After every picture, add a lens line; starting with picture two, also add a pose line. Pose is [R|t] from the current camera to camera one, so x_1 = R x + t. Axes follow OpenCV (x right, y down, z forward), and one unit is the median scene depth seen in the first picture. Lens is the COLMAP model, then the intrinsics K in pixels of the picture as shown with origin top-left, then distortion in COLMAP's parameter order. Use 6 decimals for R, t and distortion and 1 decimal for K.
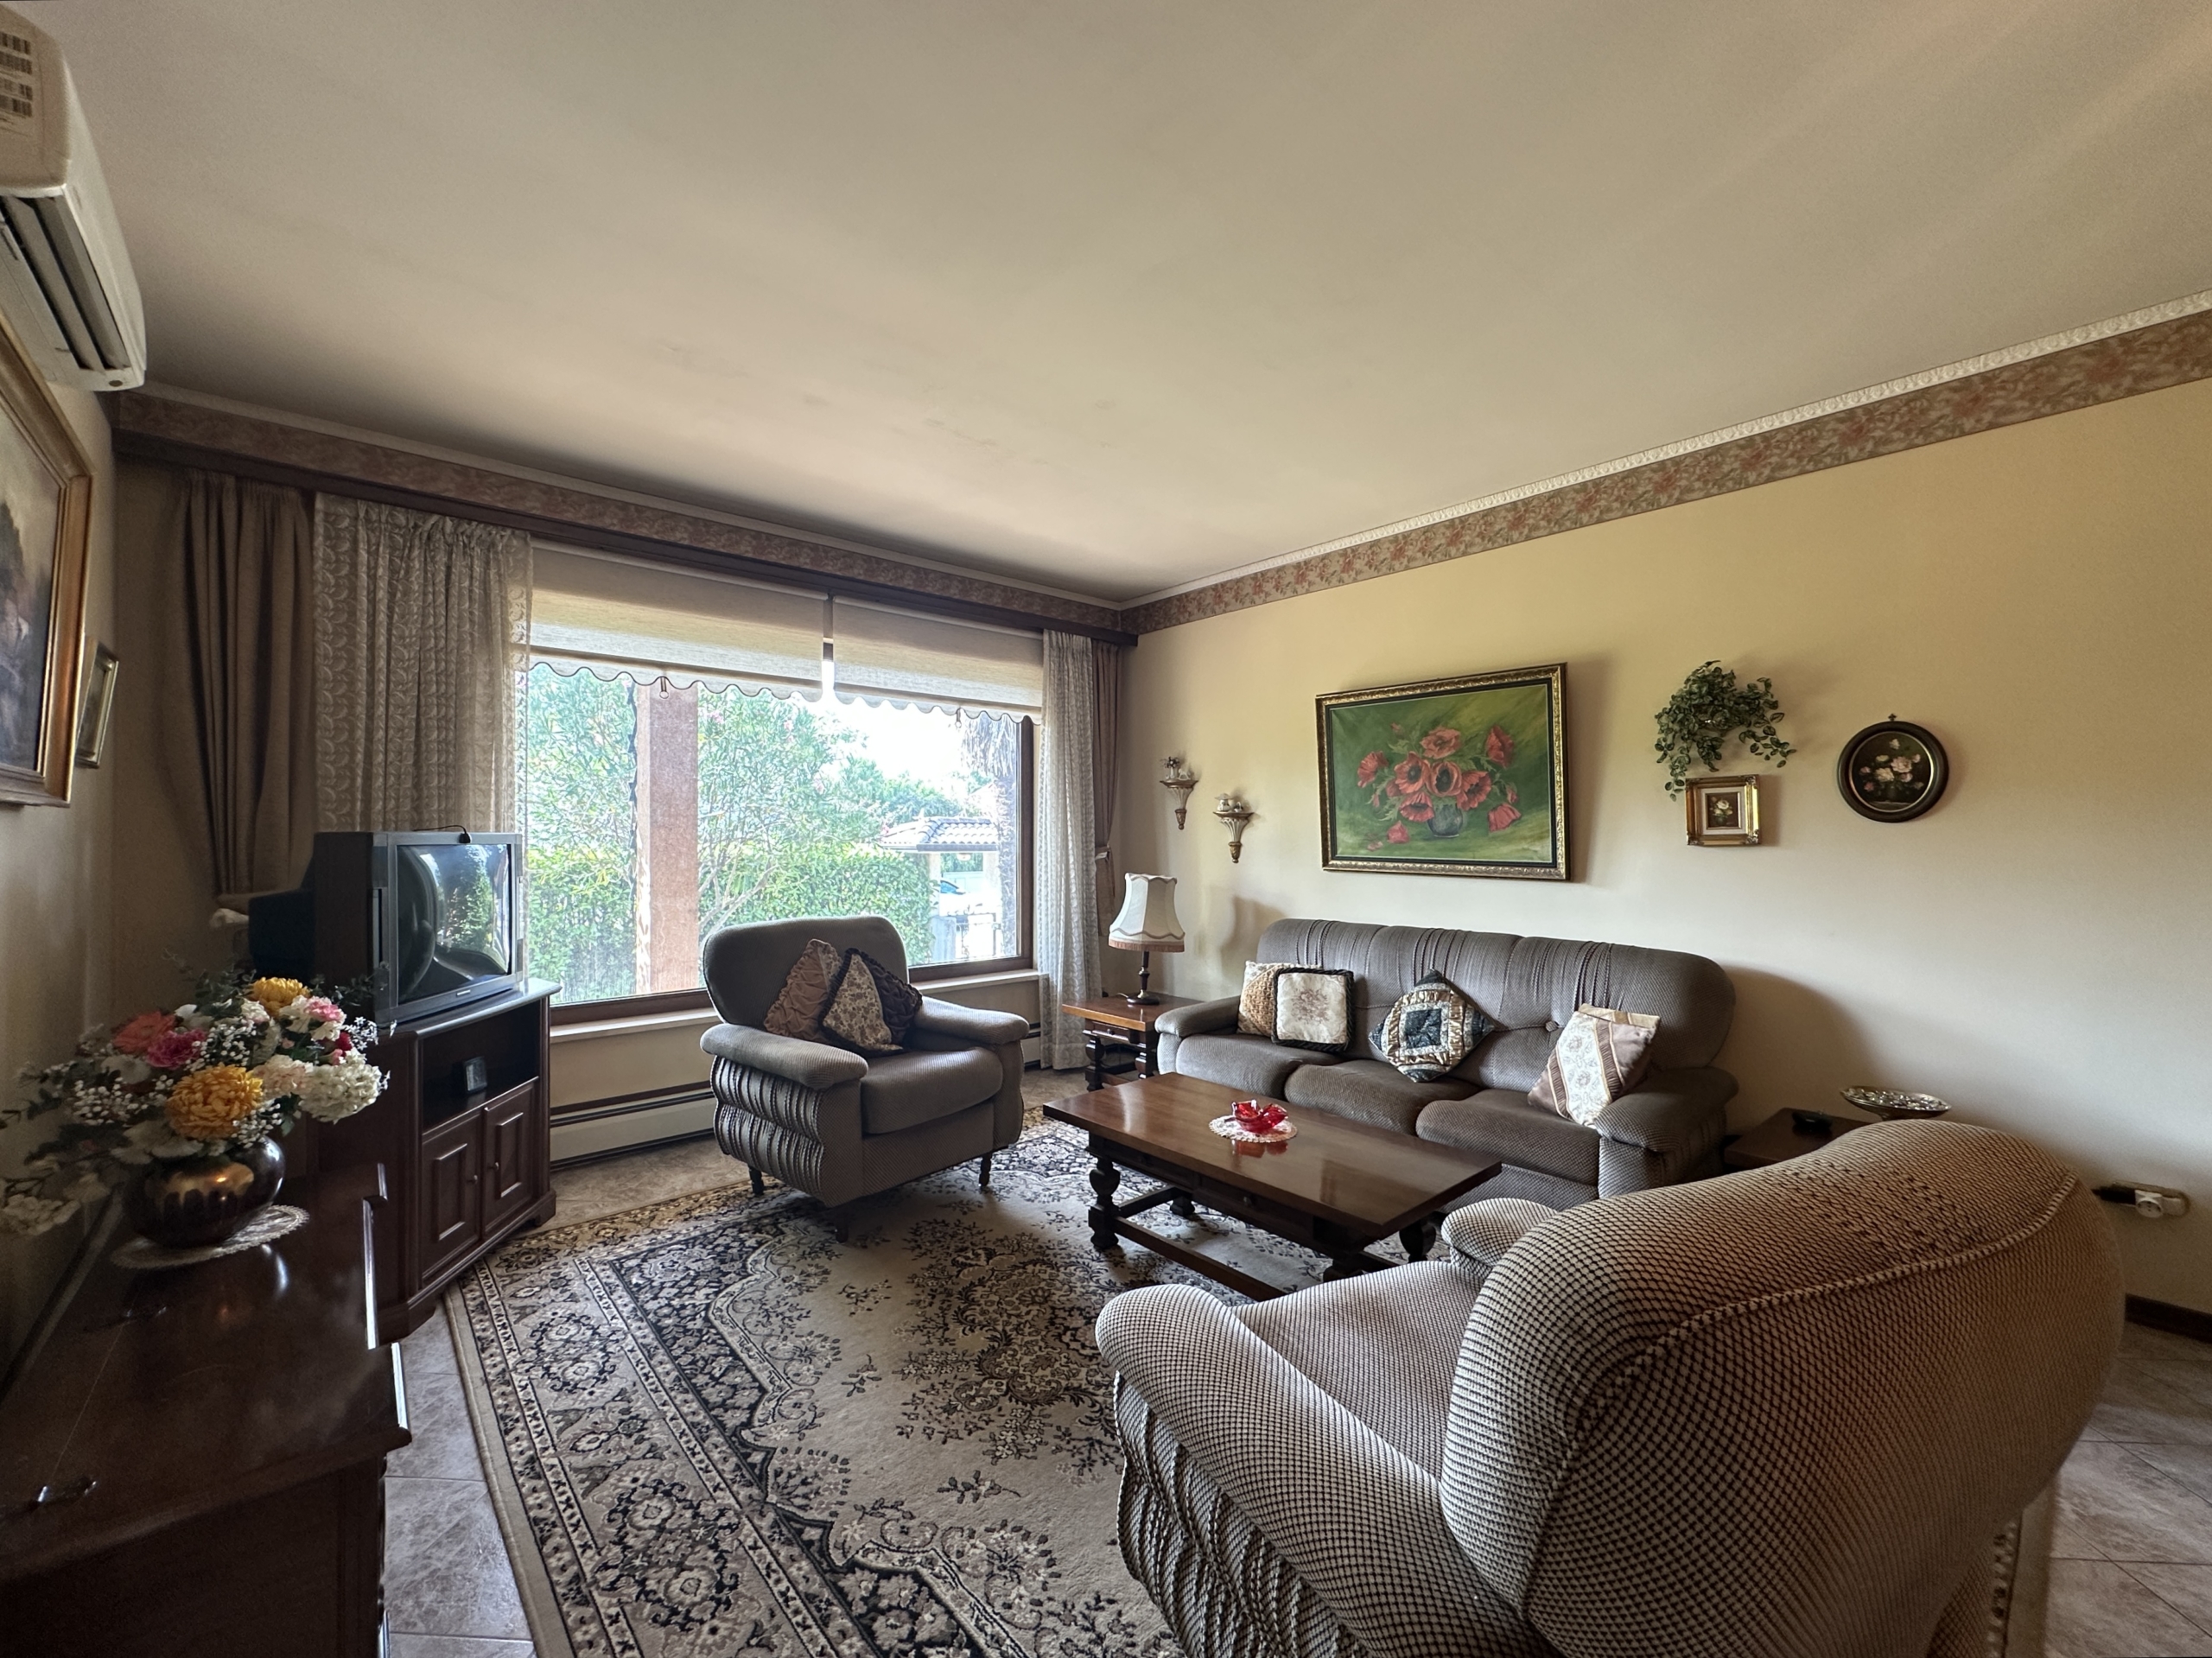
lens RADIAL K [[898.6, 0, 1115.6], [0, 898.6, 821.9], [0, 0, 1]] dist [-0.003072, 0.001059]
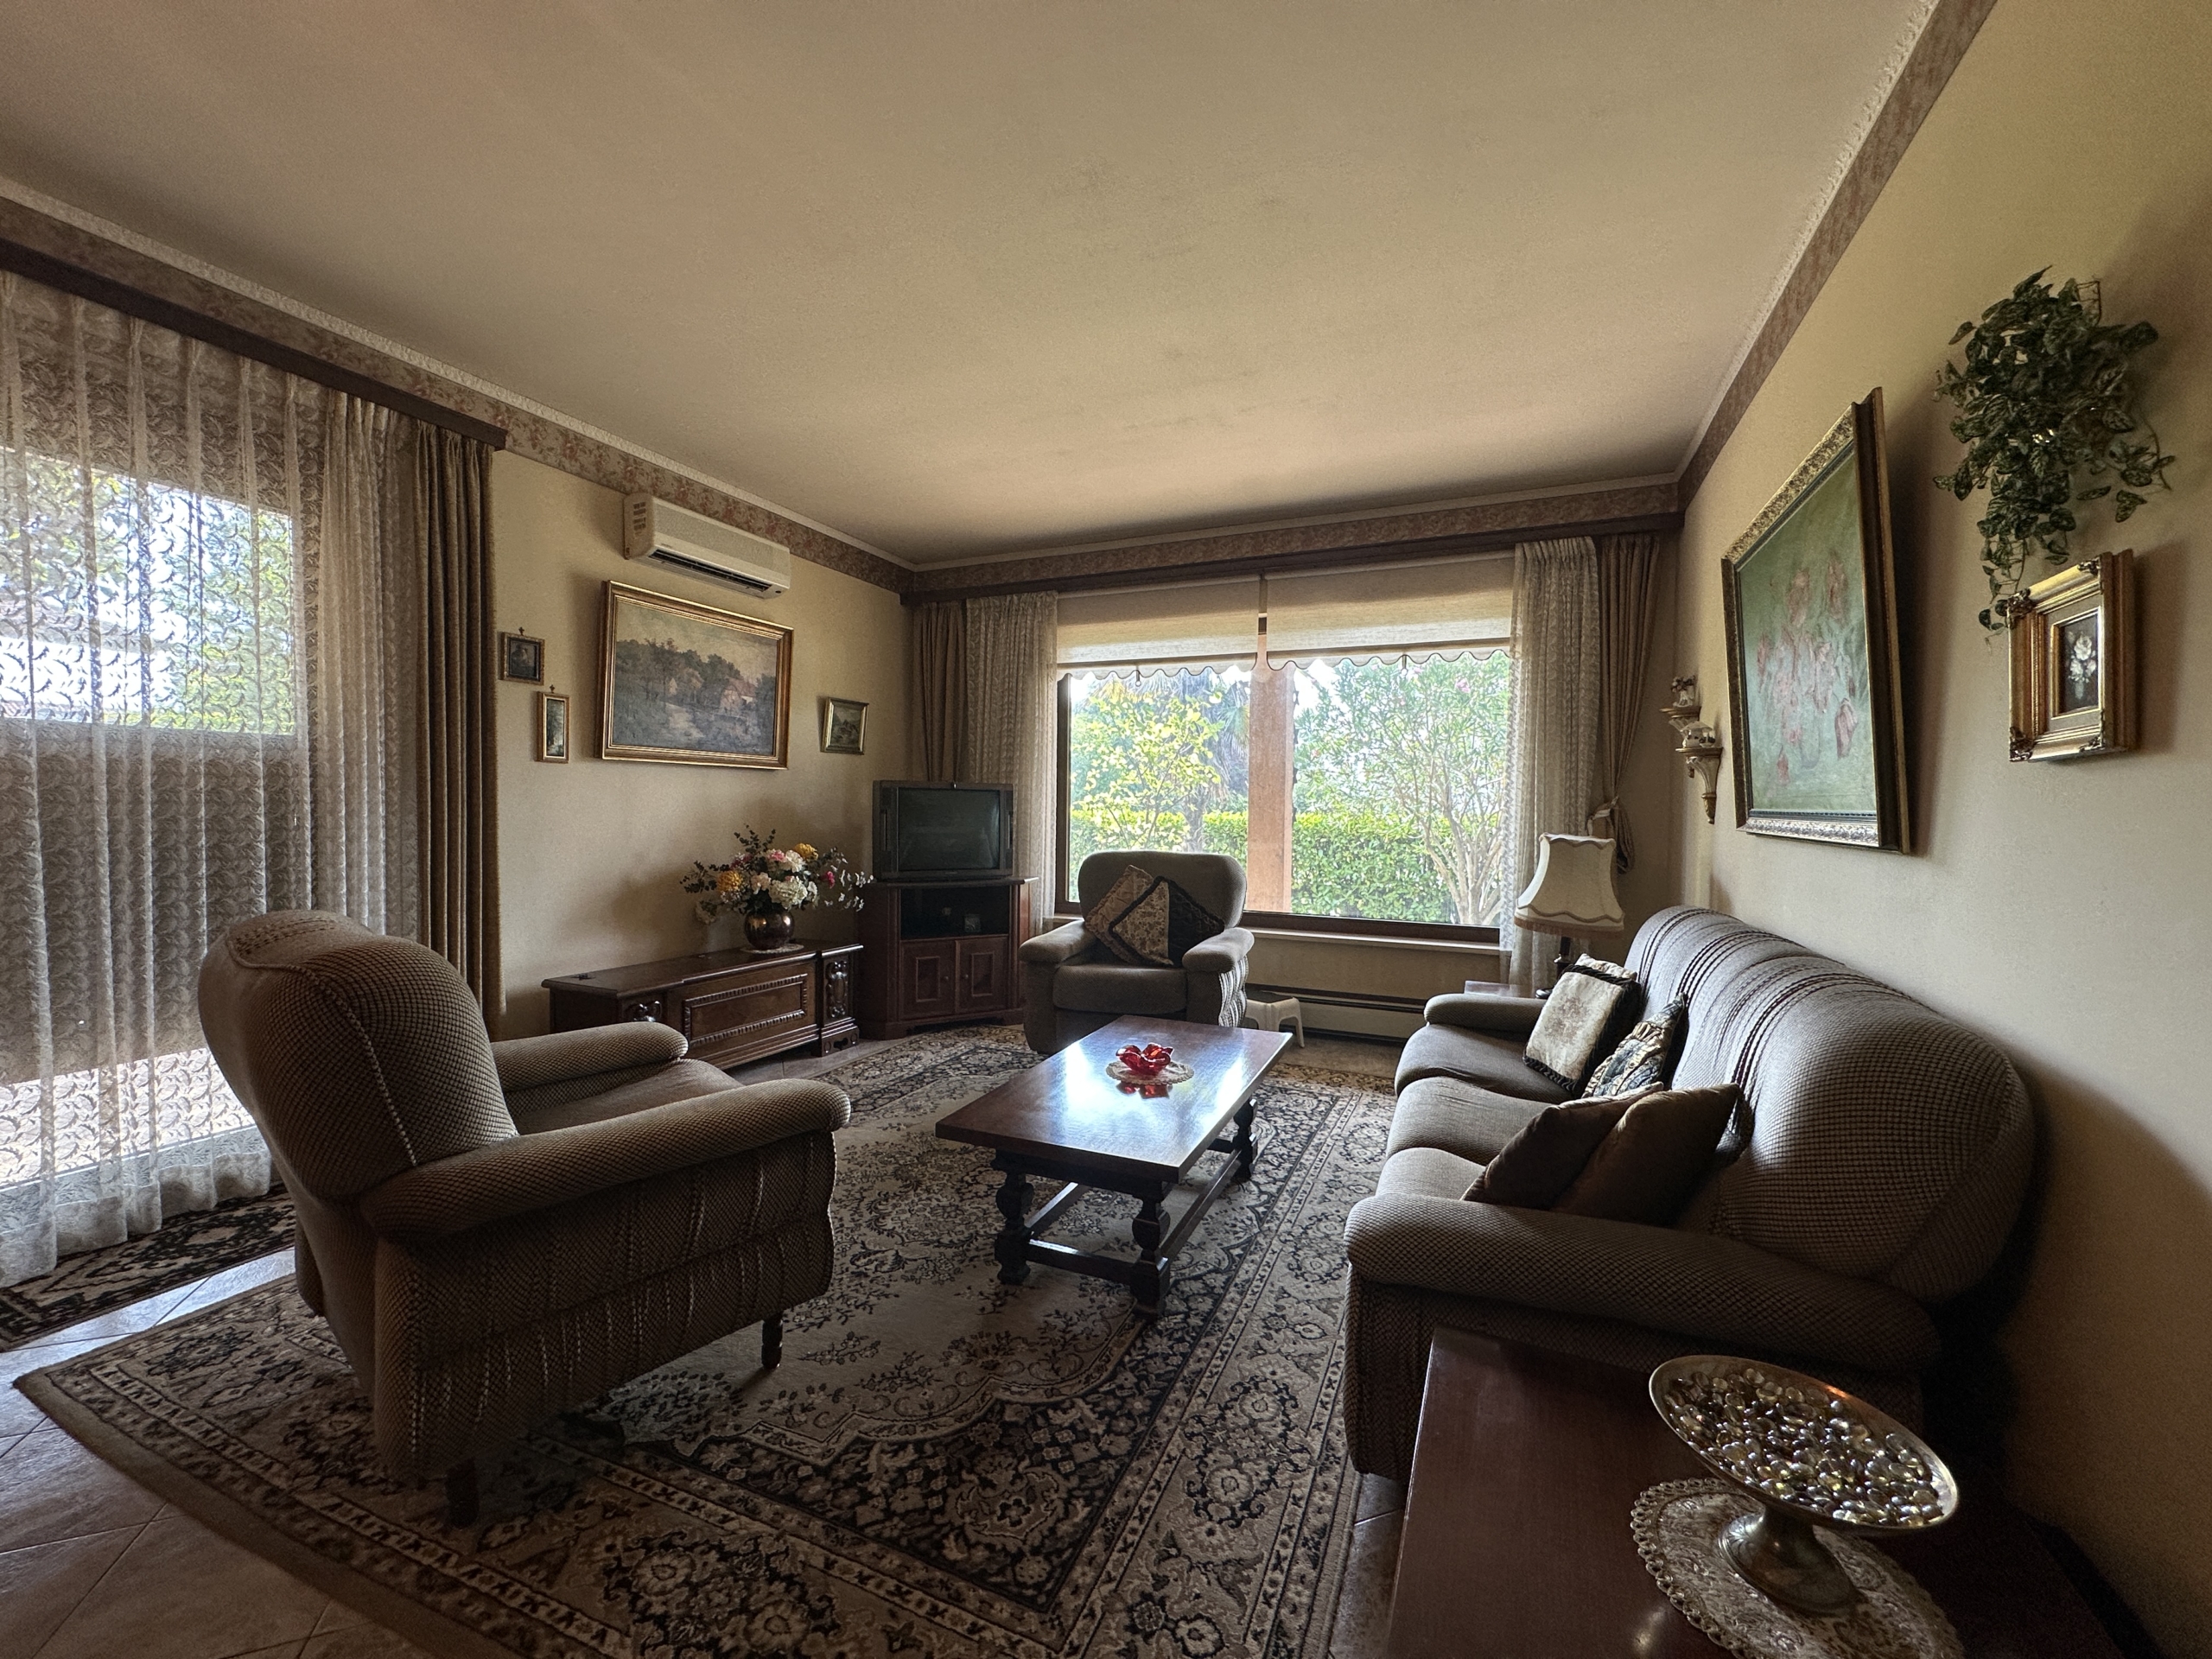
lens RADIAL K [[898.7, 0, 1110.2], [0, 898.7, 820.1], [0, 0, 1]] dist [-0.003072, 0.001059]
pose [[0.409009, 0.017247, -0.912367, 0.833211], [0.000042, 0.999821, 0.018919, 0.044625], [0.912530, -0.007777, 0.408935, 0.469581]]
